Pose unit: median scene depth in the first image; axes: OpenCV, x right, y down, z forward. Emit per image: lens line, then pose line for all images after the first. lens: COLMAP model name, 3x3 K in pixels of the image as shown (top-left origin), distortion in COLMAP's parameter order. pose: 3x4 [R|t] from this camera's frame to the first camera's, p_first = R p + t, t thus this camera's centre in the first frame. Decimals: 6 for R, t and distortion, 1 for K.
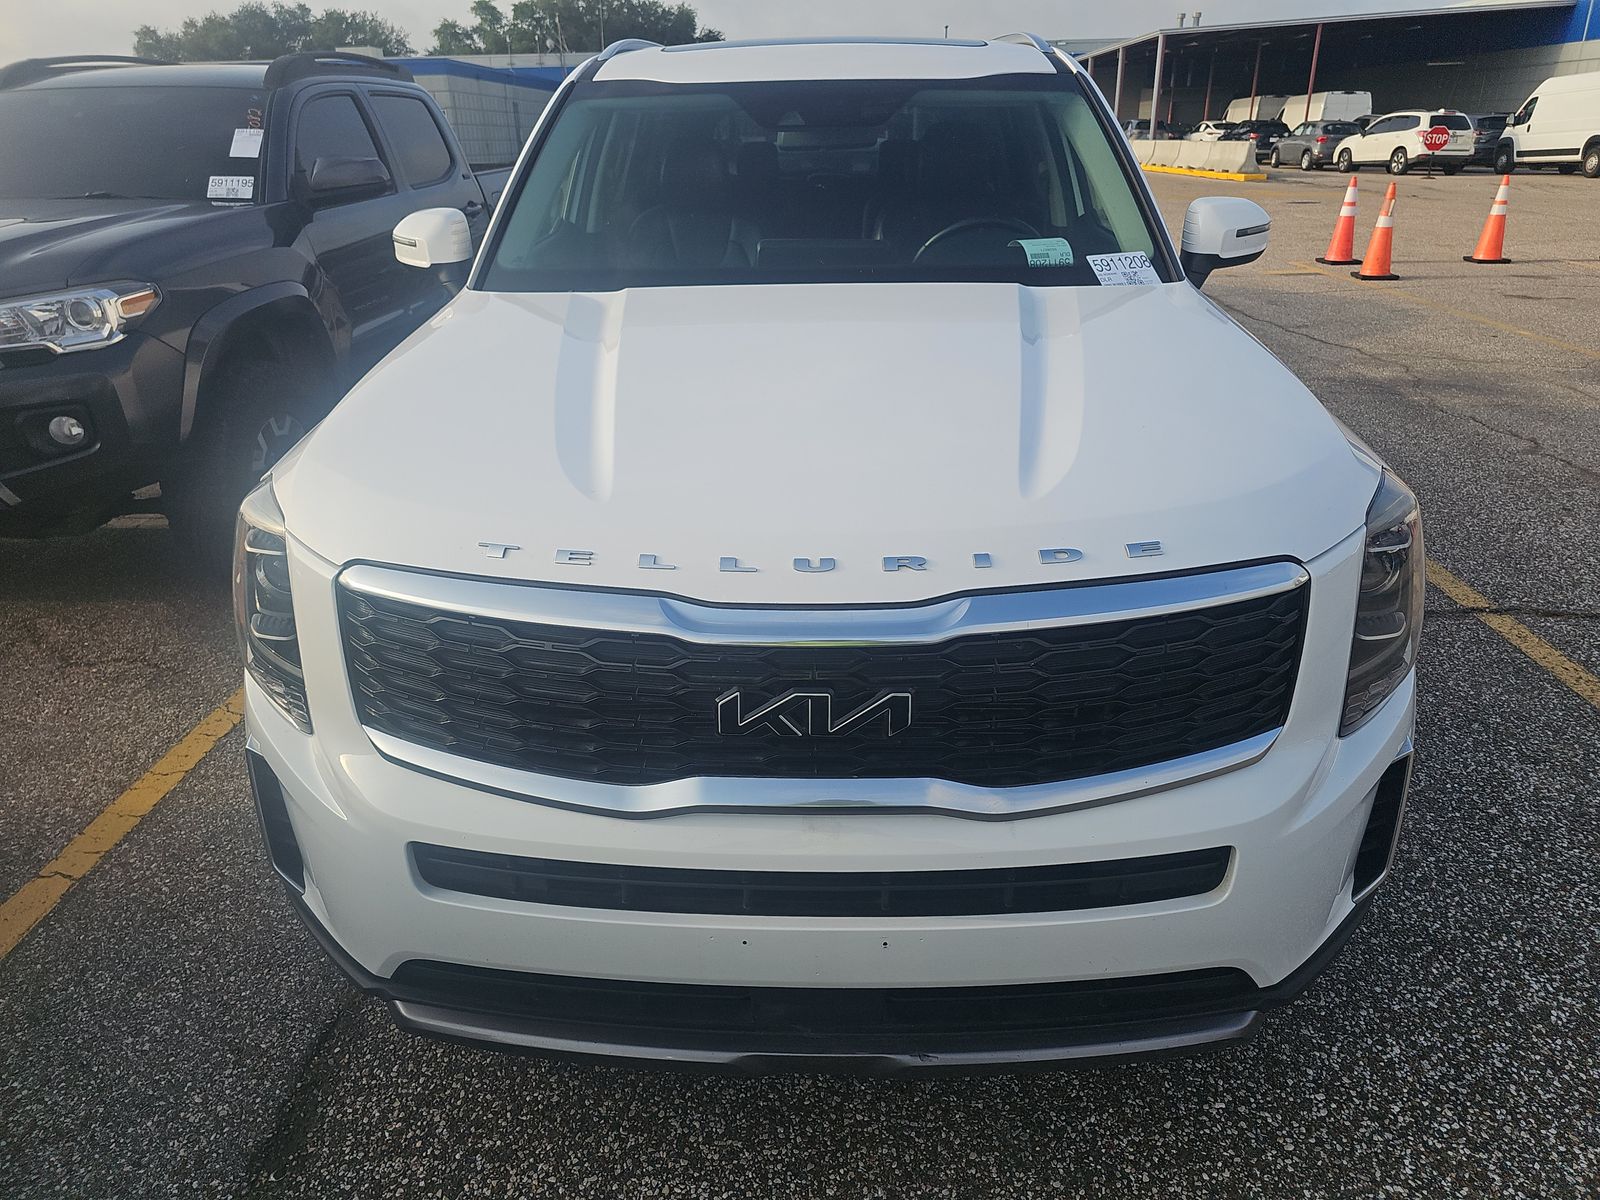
lens RADIAL K [[1078.8, 0, 800.0], [0, 1078.8, 600.0], [0, 0, 1]] dist [0.001152, -0.000822]
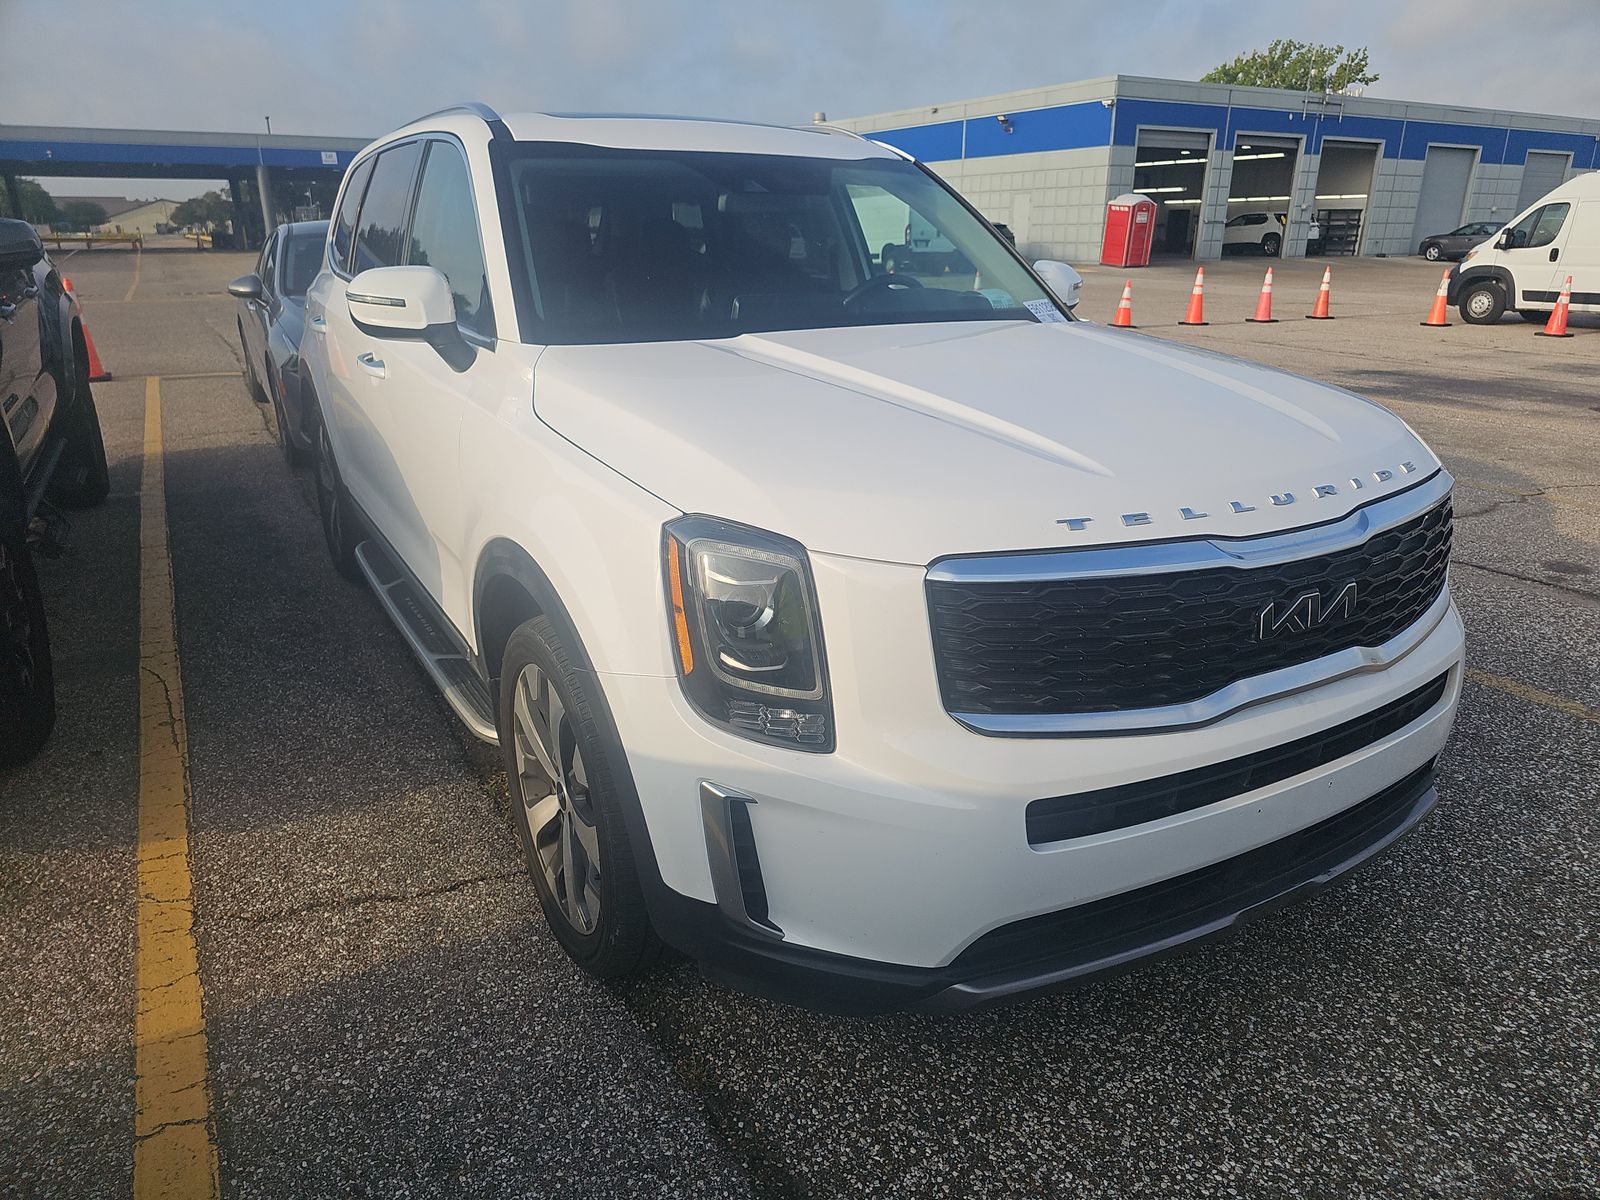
lens RADIAL K [[1057.9, 0, 800.3], [0, 1057.9, 639.6], [0, 0, 1]] dist [0.007682, 0.001576]
pose [[0.845454, -0.175347, 0.504441, -0.869208], [0.199291, 0.979918, 0.006608, 0.006553], [-0.495469, 0.094944, 0.863421, 0.149909]]
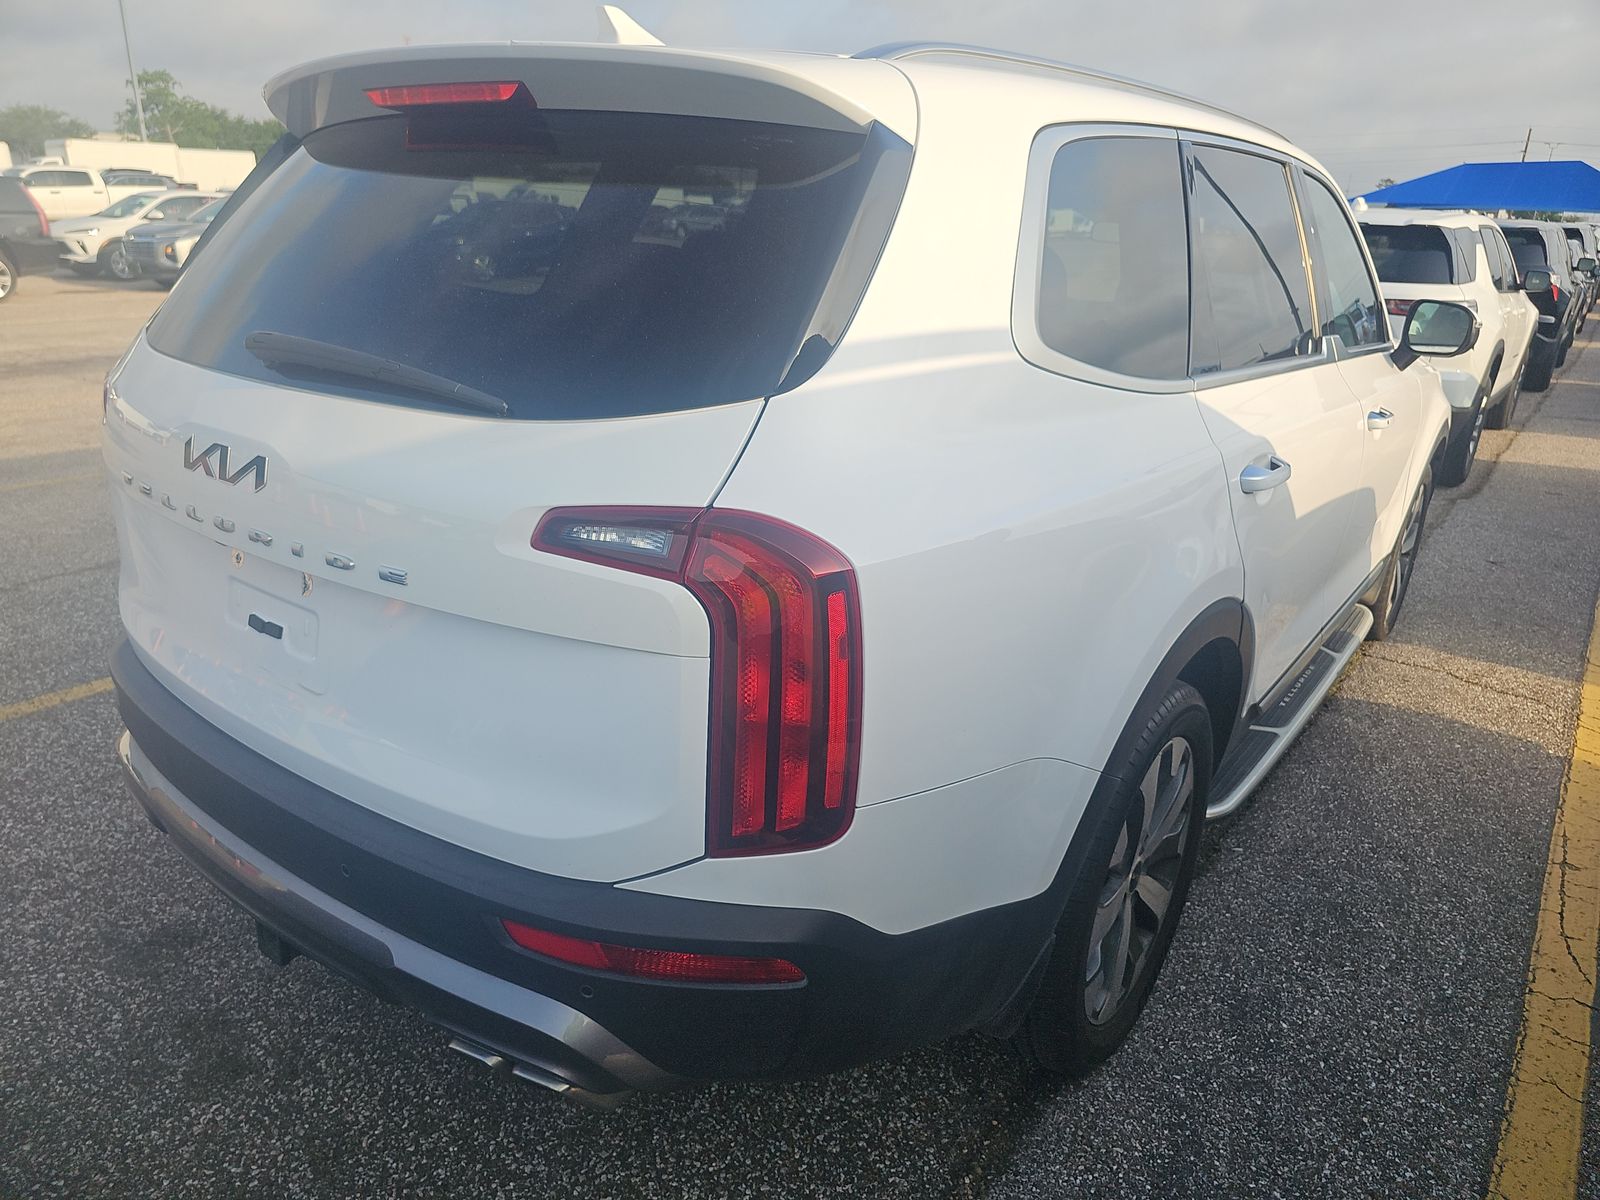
lens RADIAL K [[1078.8, 0, 800.0], [0, 1078.8, 600.0], [0, 0, 1]] dist [0.001152, -0.000822]
pose [[-0.821371, -0.181646, 0.540698, -0.749637], [0.230636, 0.761224, 0.606090, -1.601243], [-0.521686, 0.622529, -0.583353, 3.597713]]
